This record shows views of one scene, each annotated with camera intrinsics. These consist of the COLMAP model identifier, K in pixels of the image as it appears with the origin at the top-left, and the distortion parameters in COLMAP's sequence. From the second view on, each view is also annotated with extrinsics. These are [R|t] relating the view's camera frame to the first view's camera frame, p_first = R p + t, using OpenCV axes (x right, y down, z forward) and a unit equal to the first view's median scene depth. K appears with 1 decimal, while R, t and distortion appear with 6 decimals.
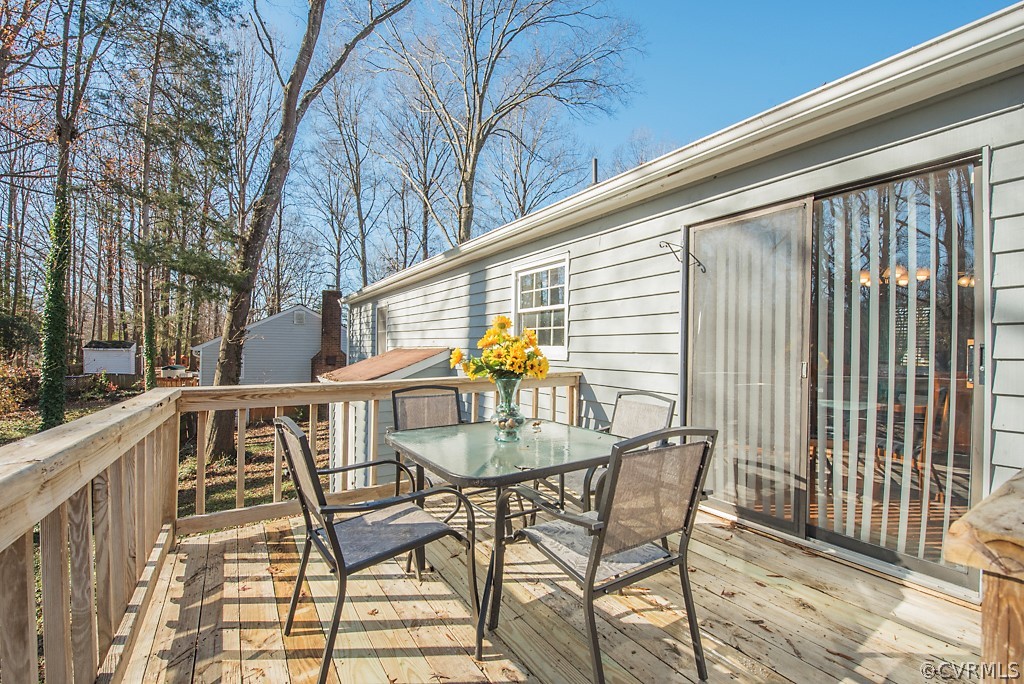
lens RADIAL K [[441.6, 0, 515.5], [0, 441.6, 344.1], [0, 0, 1]] dist [-0.000024, -0.000043]
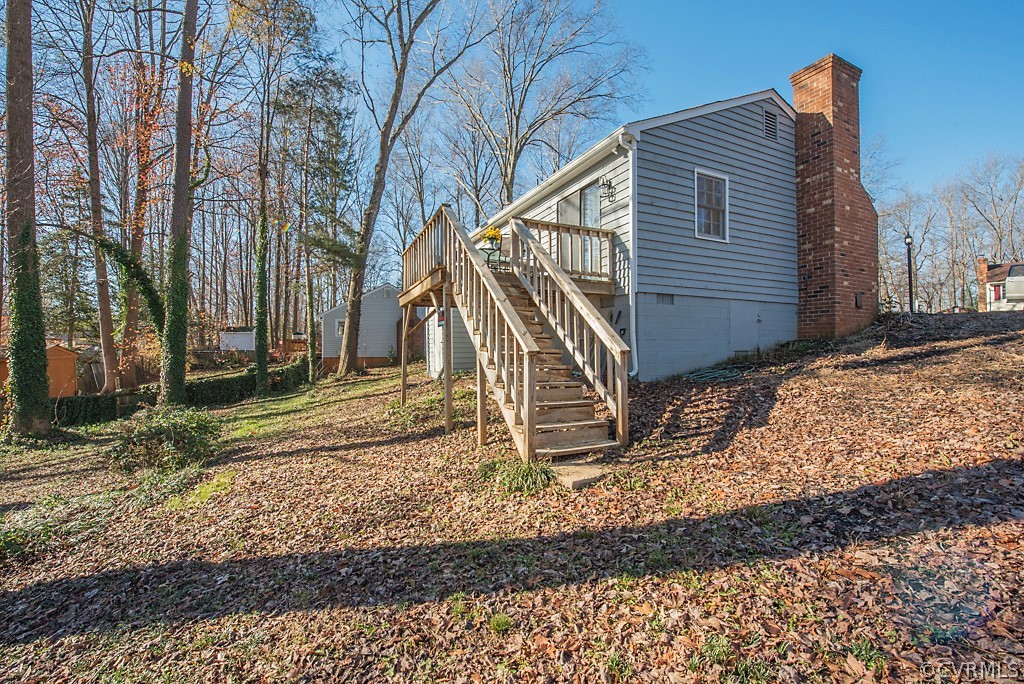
lens RADIAL K [[458.3, 0, 512.0], [0, 458.3, 342.0], [0, 0, 1]] dist [0.023798, 0.000154]
pose [[0.990759, -0.022462, -0.133758, 0.069601], [0.020830, 0.999691, -0.013590, 0.104688], [0.134021, 0.010678, 0.990921, -0.309821]]
